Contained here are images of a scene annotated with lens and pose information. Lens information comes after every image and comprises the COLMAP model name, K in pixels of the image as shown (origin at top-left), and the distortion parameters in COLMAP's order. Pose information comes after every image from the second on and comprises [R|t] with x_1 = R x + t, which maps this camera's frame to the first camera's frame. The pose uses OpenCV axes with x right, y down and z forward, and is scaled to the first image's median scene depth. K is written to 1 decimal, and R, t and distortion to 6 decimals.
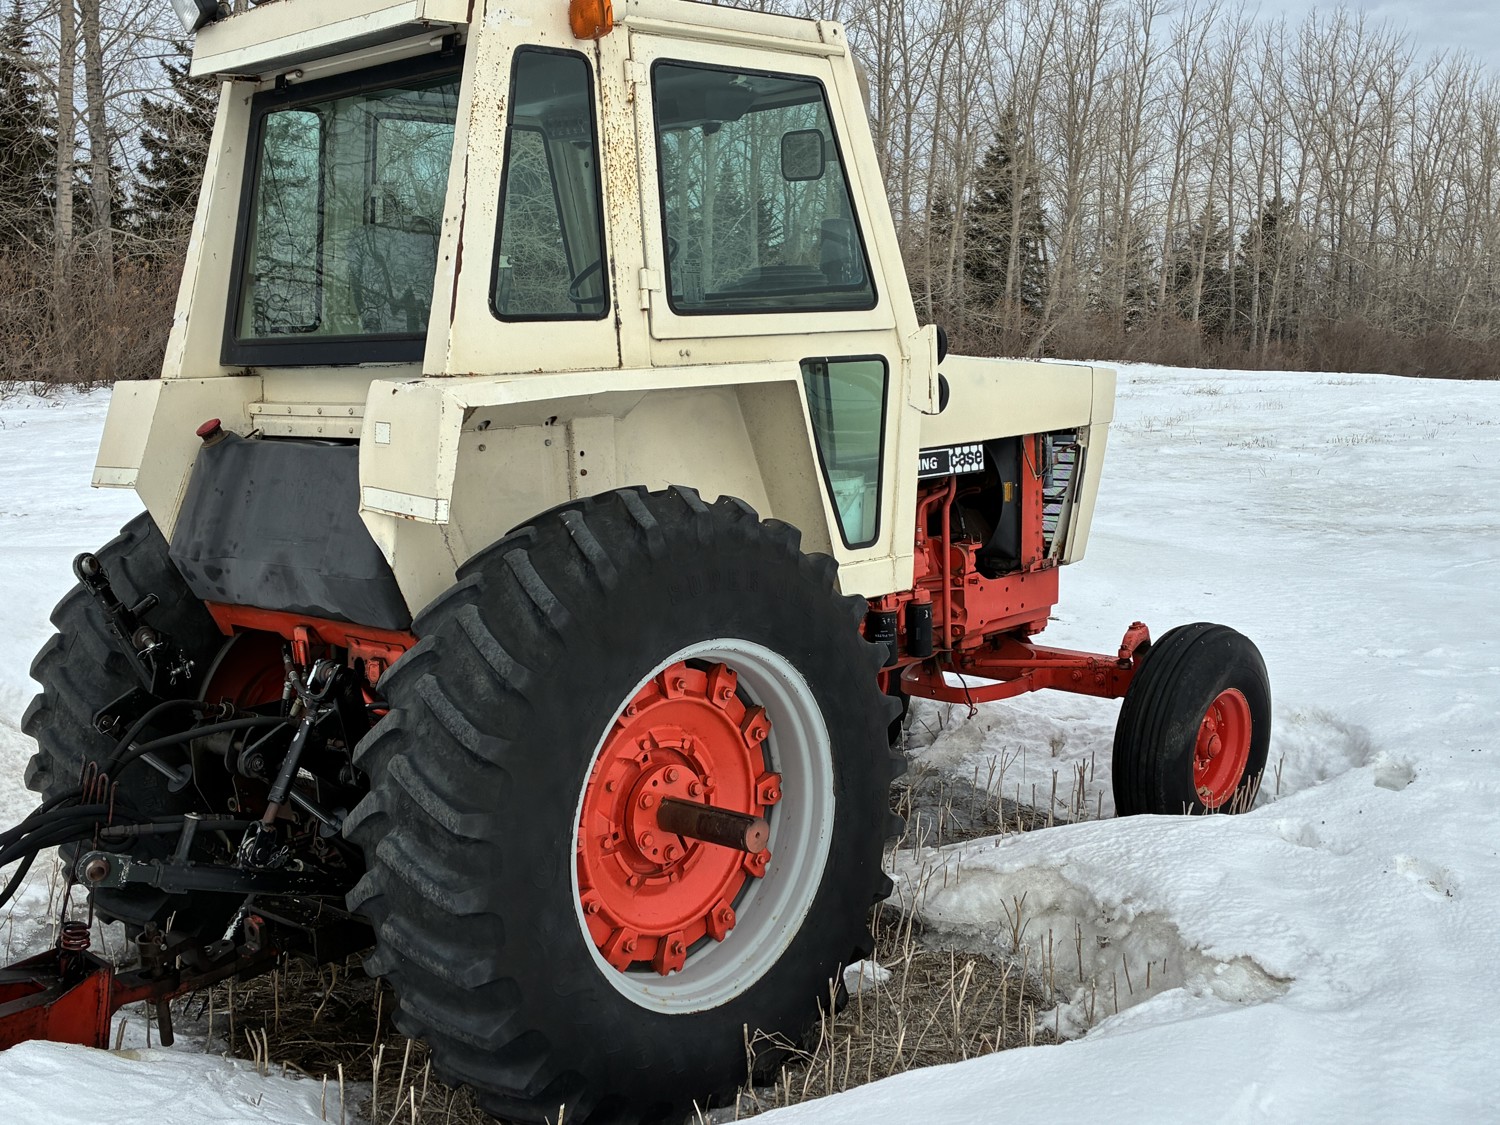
lens RADIAL K [[1719.0, 0, 748.9], [0, 1719.0, 560.9], [0, 0, 1]] dist [0.047160, 0.000000]
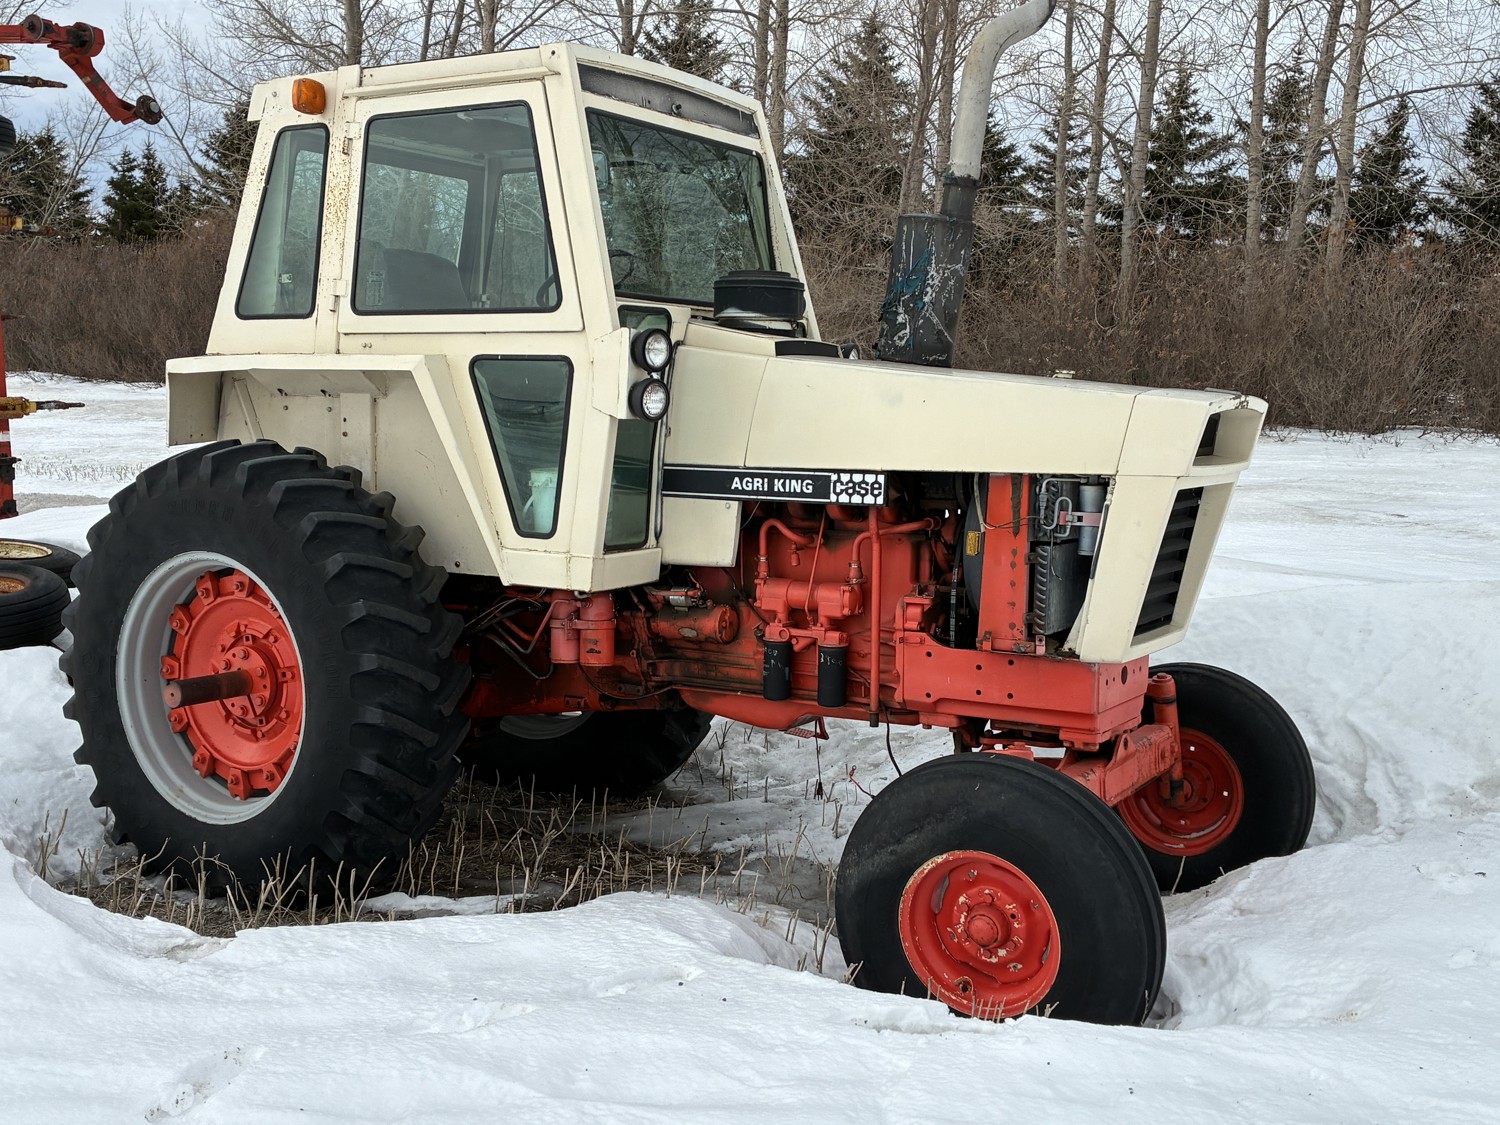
lens RADIAL K [[1719.0, 0, 747.6], [0, 1719.0, 561.8], [0, 0, 1]] dist [0.047160, 0.000000]
pose [[0.194705, 0.128083, -0.972463, 0.946369], [-0.152778, 0.983297, 0.098921, -0.098878], [0.968890, 0.129311, 0.211022, 0.763577]]
